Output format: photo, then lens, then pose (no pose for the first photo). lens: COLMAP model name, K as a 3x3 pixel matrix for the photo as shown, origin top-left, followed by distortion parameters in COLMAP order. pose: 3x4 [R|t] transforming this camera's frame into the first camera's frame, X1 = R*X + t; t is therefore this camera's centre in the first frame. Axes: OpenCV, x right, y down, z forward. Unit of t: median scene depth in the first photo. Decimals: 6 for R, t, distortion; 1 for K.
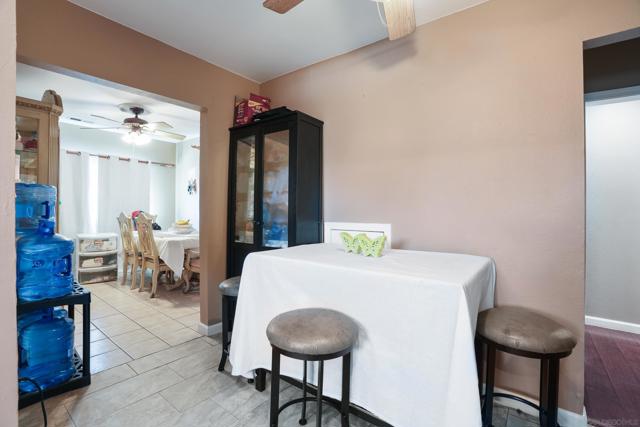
lens RADIAL K [[291.3, 0, 320.7], [0, 291.3, 210.5], [0, 0, 1]] dist [-0.044647, -0.000354]
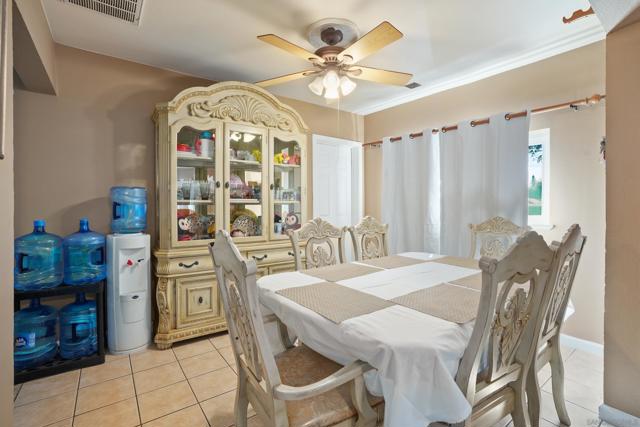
lens RADIAL K [[291.3, 0, 321.0], [0, 291.3, 212.1], [0, 0, 1]] dist [-0.044647, -0.000354]
pose [[-0.260084, 0.004197, -0.965577, -0.071436], [-0.010493, 0.999919, 0.007172, -0.005009], [0.965529, 0.011997, -0.260019, 0.884873]]
